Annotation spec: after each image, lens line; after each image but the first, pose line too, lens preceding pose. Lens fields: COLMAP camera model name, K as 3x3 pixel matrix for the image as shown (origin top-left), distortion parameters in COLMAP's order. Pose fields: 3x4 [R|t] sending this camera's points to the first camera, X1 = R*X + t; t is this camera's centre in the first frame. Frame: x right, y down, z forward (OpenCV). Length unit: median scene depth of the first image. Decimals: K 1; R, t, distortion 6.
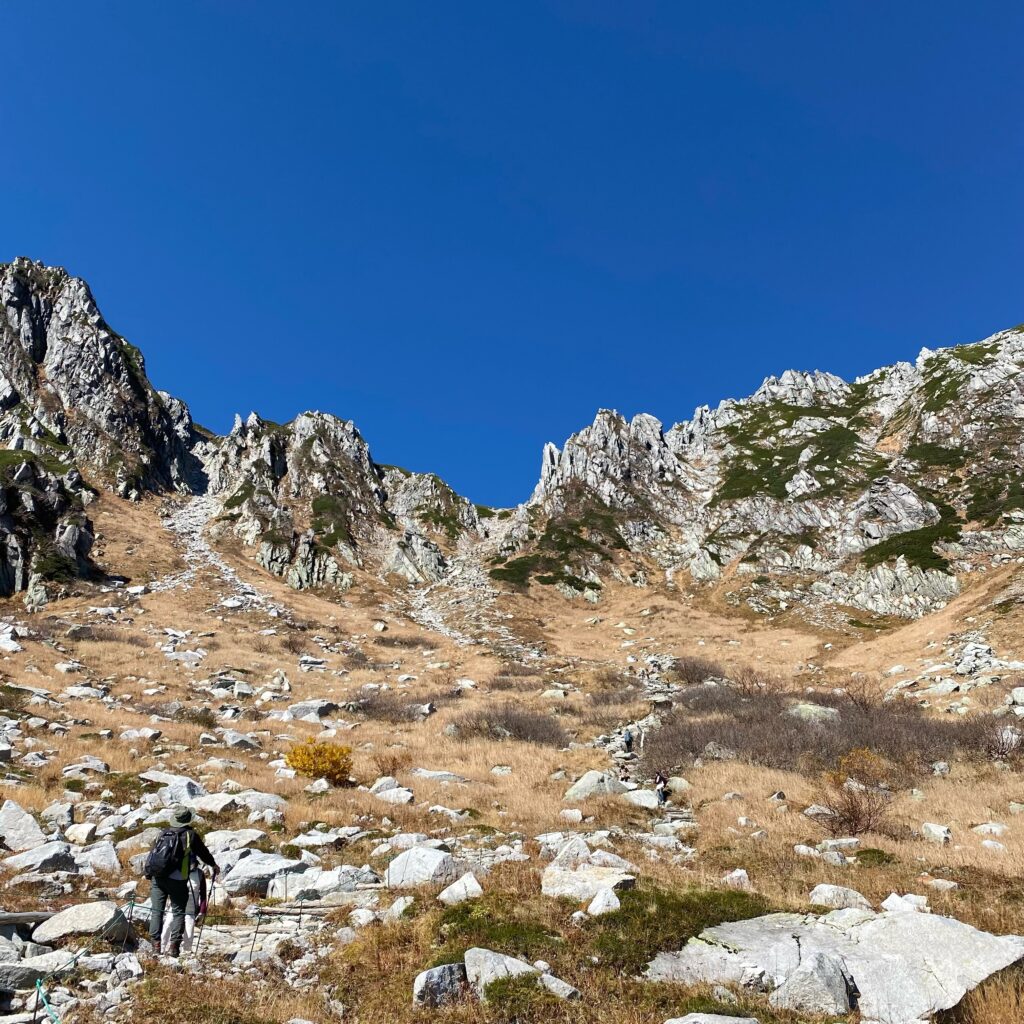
lens RADIAL K [[976.5, 0, 512.0], [0, 976.5, 512.0], [0, 0, 1]] dist [0.172561, -0.353323]
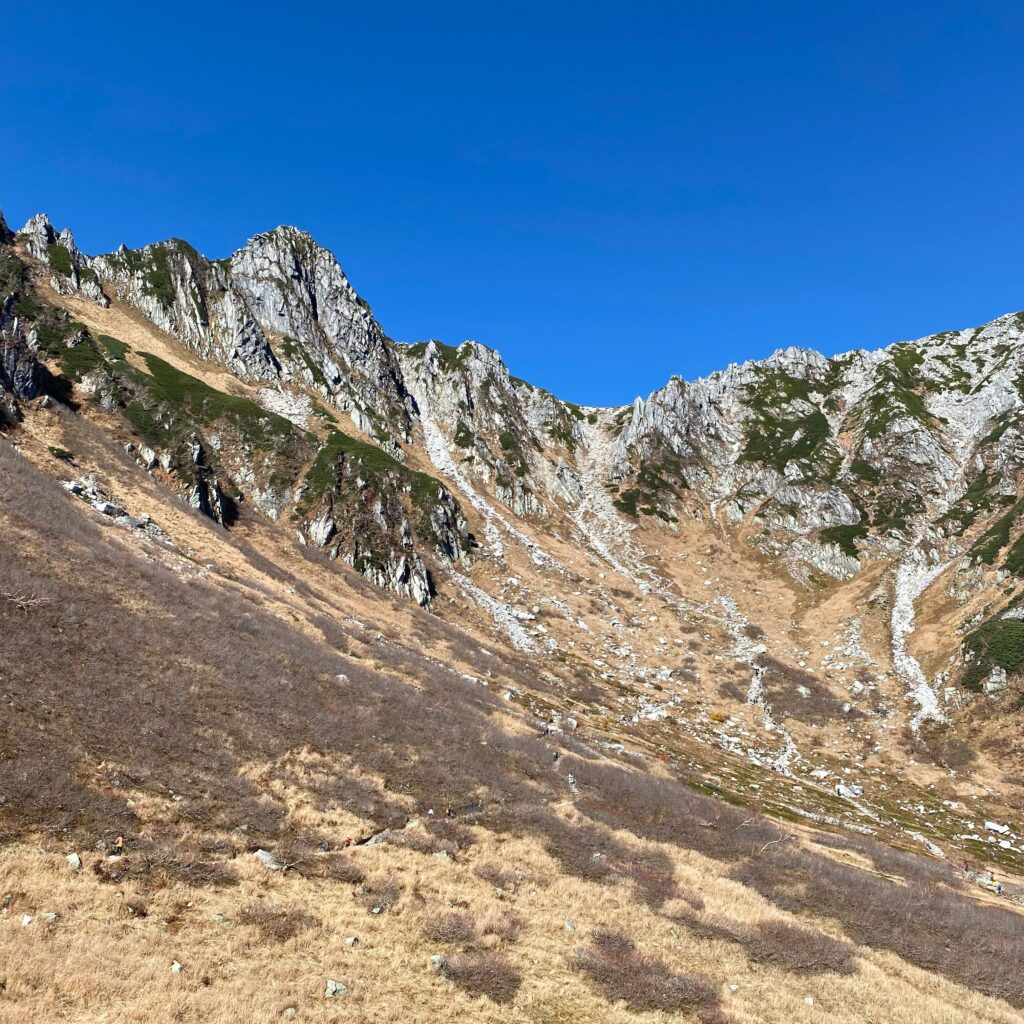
lens RADIAL K [[976.5, 0, 512.0], [0, 976.5, 512.0], [0, 0, 1]] dist [0.172561, -0.353323]
pose [[0.995946, 0.058697, 0.068166, -0.287195], [-0.076567, 0.950895, 0.299893, -0.387314], [-0.047216, -0.303896, 0.951534, -0.611758]]
